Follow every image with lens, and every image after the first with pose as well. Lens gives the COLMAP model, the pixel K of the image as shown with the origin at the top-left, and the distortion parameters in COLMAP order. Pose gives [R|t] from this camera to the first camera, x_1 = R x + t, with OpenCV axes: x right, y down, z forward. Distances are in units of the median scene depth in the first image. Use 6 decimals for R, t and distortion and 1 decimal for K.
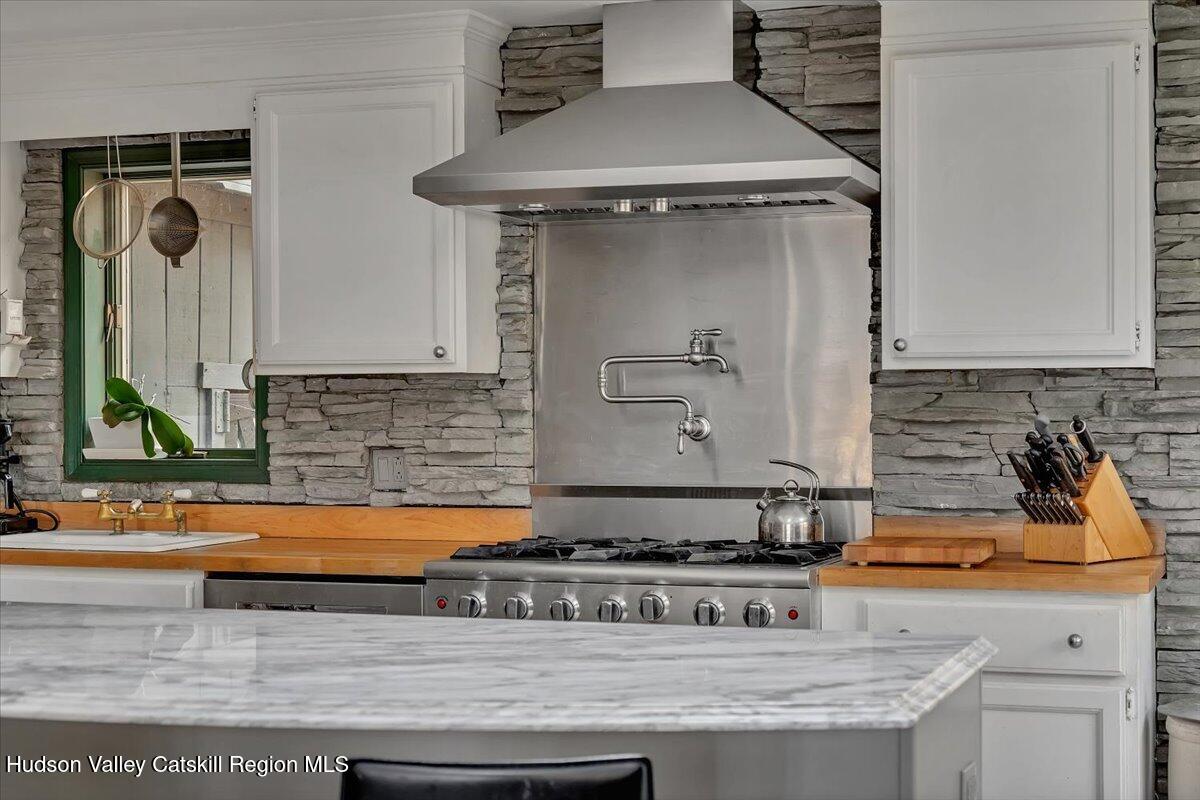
lens RADIAL K [[2028.3, 0, 597.1], [0, 2028.3, 401.4], [0, 0, 1]] dist [0.016640, 0.000000]
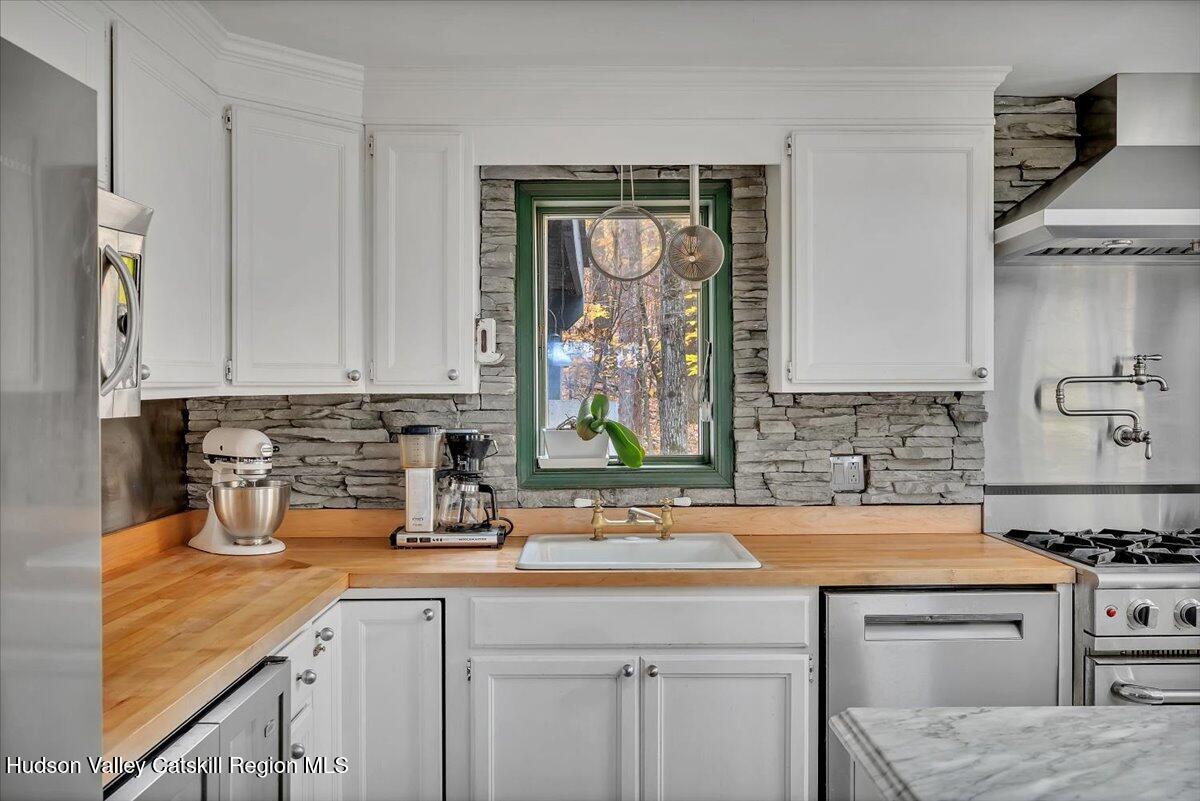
lens RADIAL K [[998.5, 0, 600.5], [0, 998.5, 400.5], [0, 0, 1]] dist [0.040764, -0.003846]
pose [[0.930270, -0.005084, 0.366841, -0.471929], [0.001309, 0.999944, 0.010539, -0.015149], [-0.366874, -0.009324, 0.930224, 0.557687]]
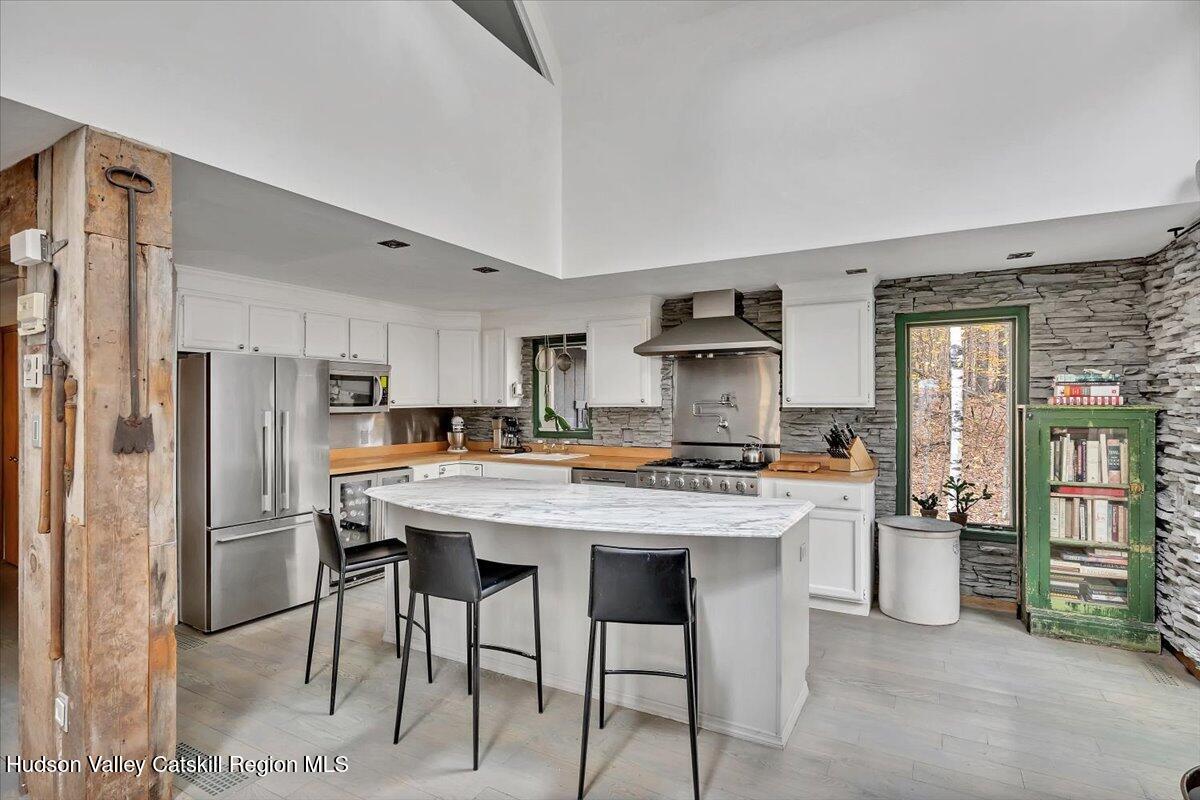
lens RADIAL K [[606.0, 0, 602.4], [0, 606.0, 405.4], [0, 0, 1]] dist [-0.003367, -0.001867]
pose [[0.985100, 0.001413, -0.171977, 0.025882], [-0.000534, 0.999987, 0.005159, -0.021730], [0.171982, -0.004991, 0.985087, 0.033415]]
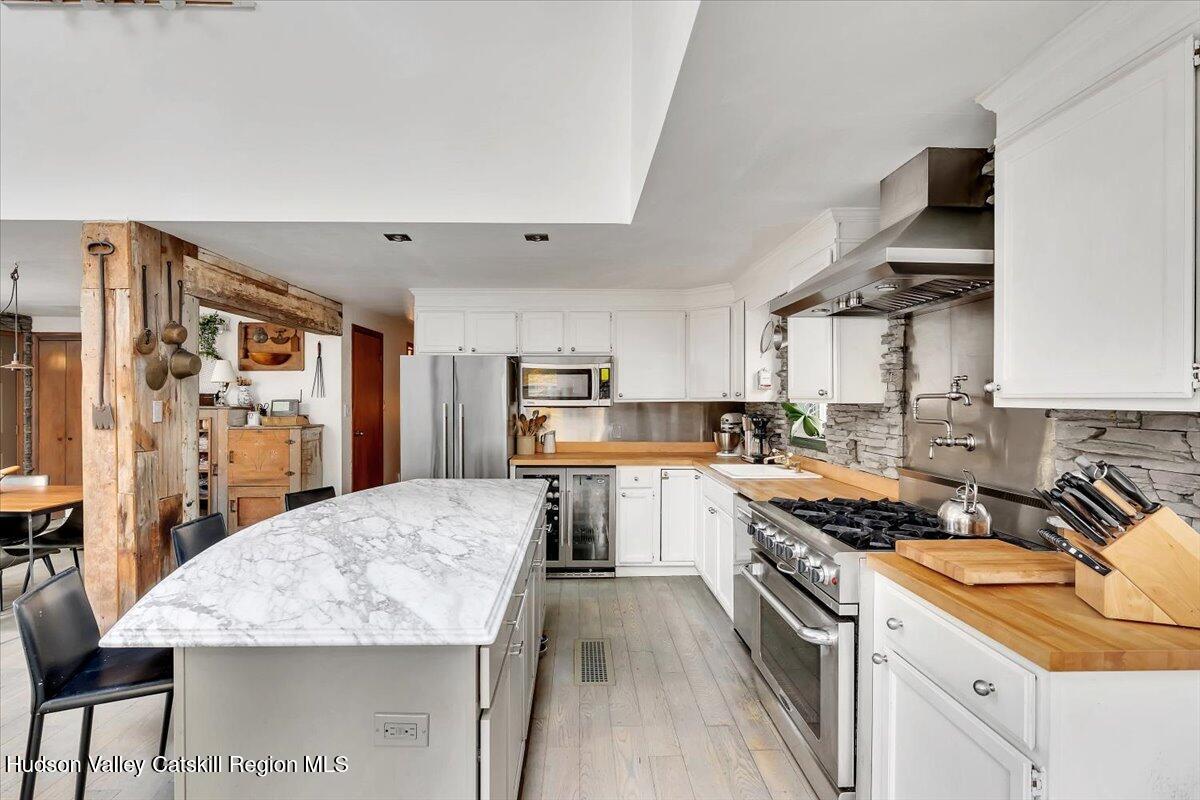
lens RADIAL K [[606.0, 0, 598.1], [0, 606.0, 398.7], [0, 0, 1]] dist [-0.003367, -0.001867]
pose [[0.348372, 0.004412, -0.937346, 0.373300], [-0.000183, 0.999989, 0.004638, -0.021237], [0.937356, -0.001444, 0.348370, 0.601127]]
